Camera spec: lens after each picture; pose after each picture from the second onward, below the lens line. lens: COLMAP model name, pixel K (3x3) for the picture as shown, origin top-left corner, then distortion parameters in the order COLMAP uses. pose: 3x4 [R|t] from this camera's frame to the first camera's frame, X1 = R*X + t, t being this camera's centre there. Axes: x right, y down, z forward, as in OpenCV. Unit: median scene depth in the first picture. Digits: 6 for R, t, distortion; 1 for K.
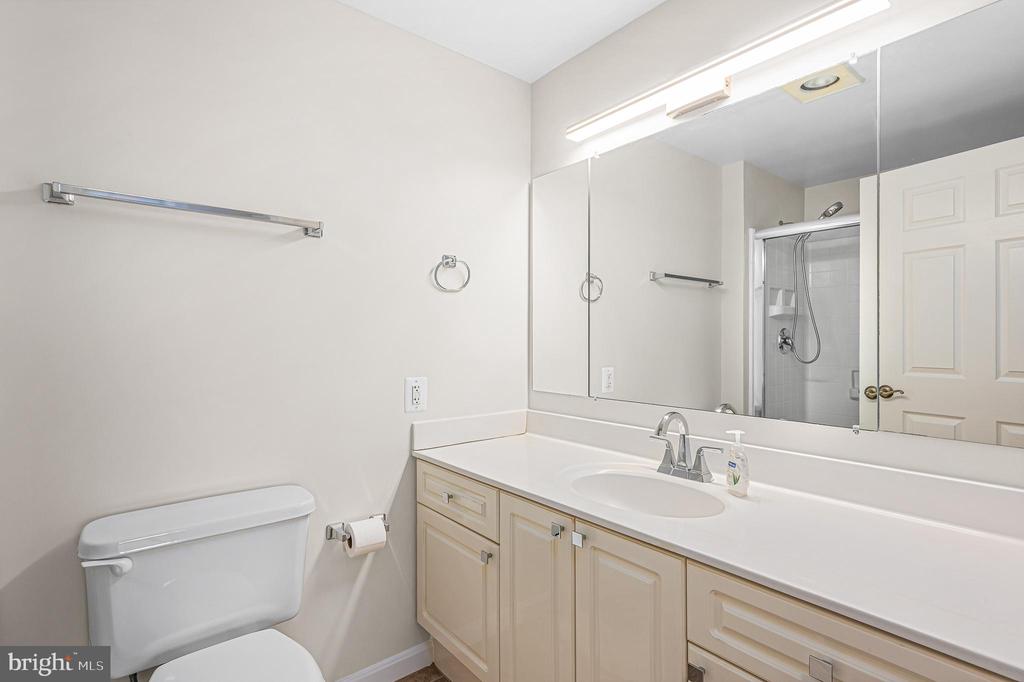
lens RADIAL K [[508.1, 0, 510.2], [0, 508.1, 338.2], [0, 0, 1]] dist [-0.001245, -0.000066]
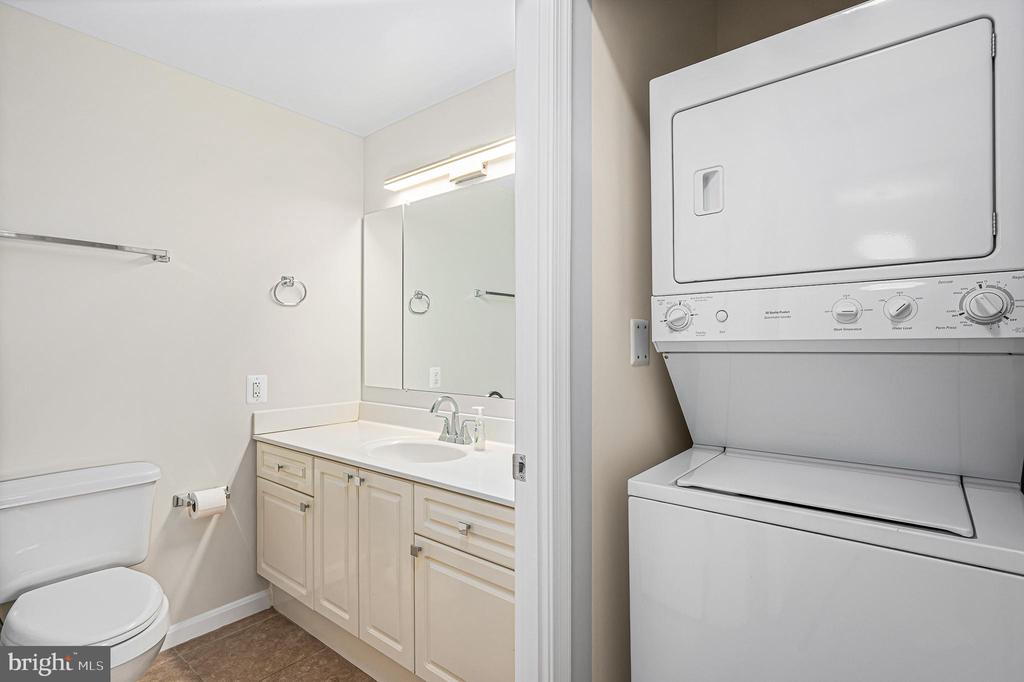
lens RADIAL K [[508.1, 0, 515.8], [0, 508.1, 342.4], [0, 0, 1]] dist [-0.001245, -0.000066]
pose [[0.978324, 0.000573, 0.207081, 0.196248], [-0.000495, 1.000000, -0.000429, -0.003486], [-0.207081, 0.000317, 0.978324, -0.378422]]
